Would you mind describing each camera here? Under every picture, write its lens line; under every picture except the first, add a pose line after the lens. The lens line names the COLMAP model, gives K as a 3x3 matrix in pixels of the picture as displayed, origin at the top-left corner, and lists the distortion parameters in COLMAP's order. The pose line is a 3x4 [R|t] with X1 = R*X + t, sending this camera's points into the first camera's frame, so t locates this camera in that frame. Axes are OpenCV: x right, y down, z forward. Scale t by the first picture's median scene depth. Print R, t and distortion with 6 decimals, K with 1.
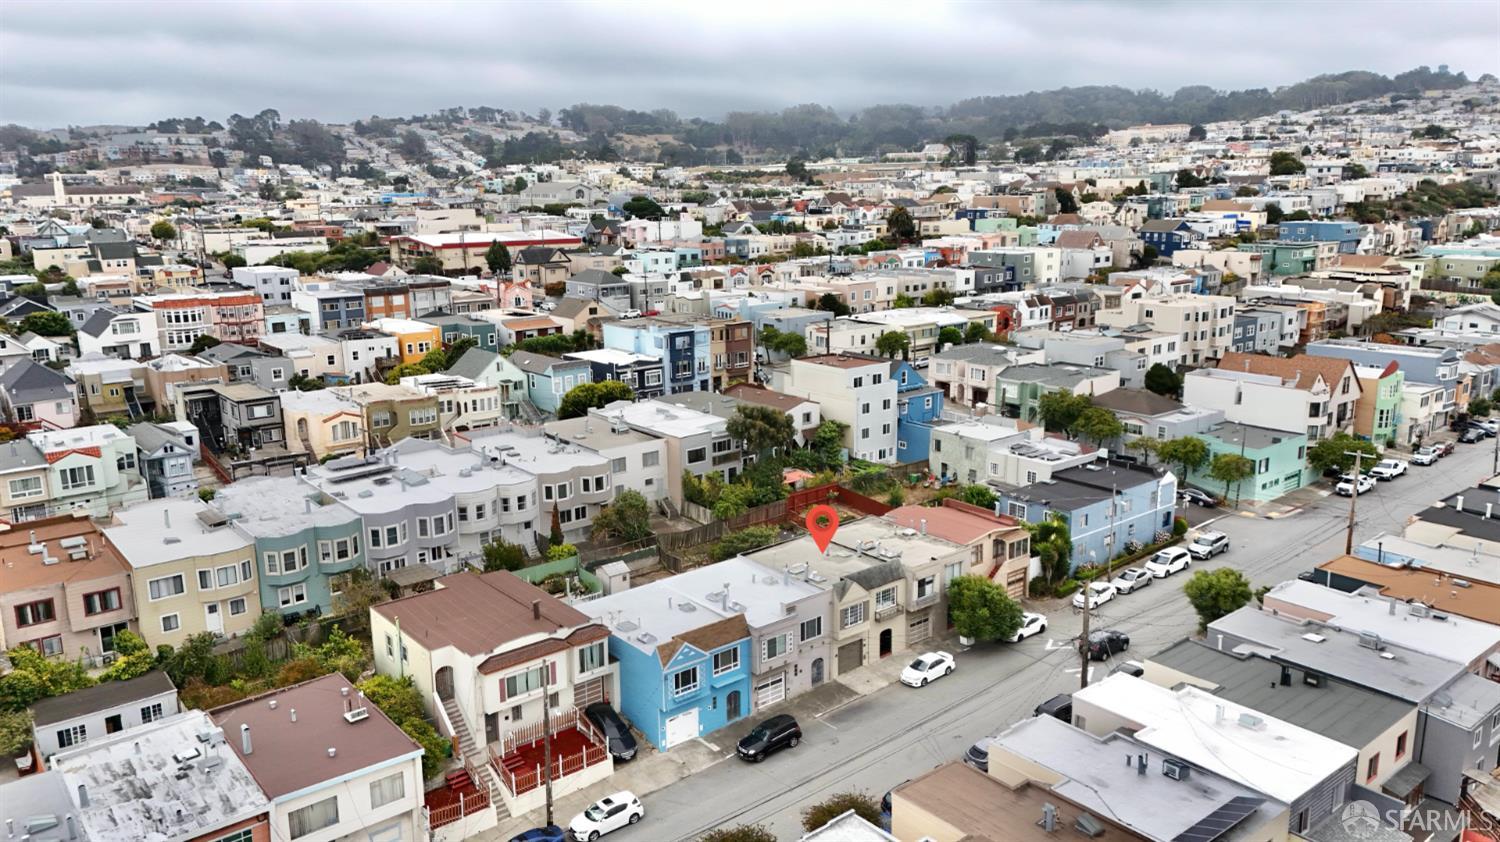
lens RADIAL K [[1097.3, 0, 750.0], [0, 1097.3, 421.0], [0, 0, 1]] dist [0.084797, -0.082263]
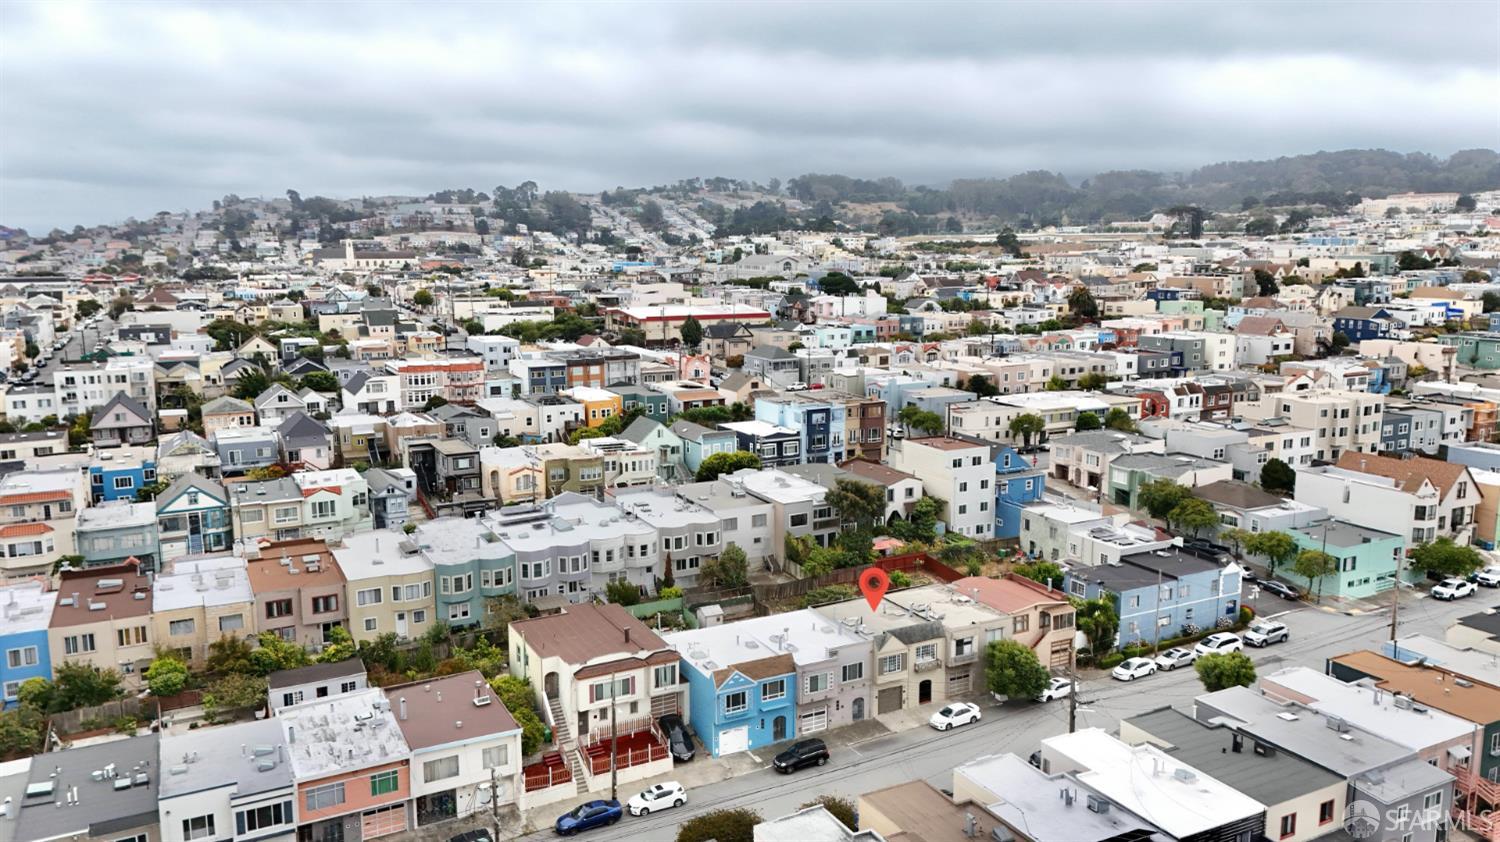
lens RADIAL K [[1097.3, 0, 750.0], [0, 1097.3, 421.0], [0, 0, 1]] dist [0.084797, -0.082263]
pose [[0.979135, 0.041618, -0.198902, 0.098981], [-0.052398, 0.997412, -0.049241, -0.010620], [0.196338, 0.058636, 0.978782, -0.121993]]
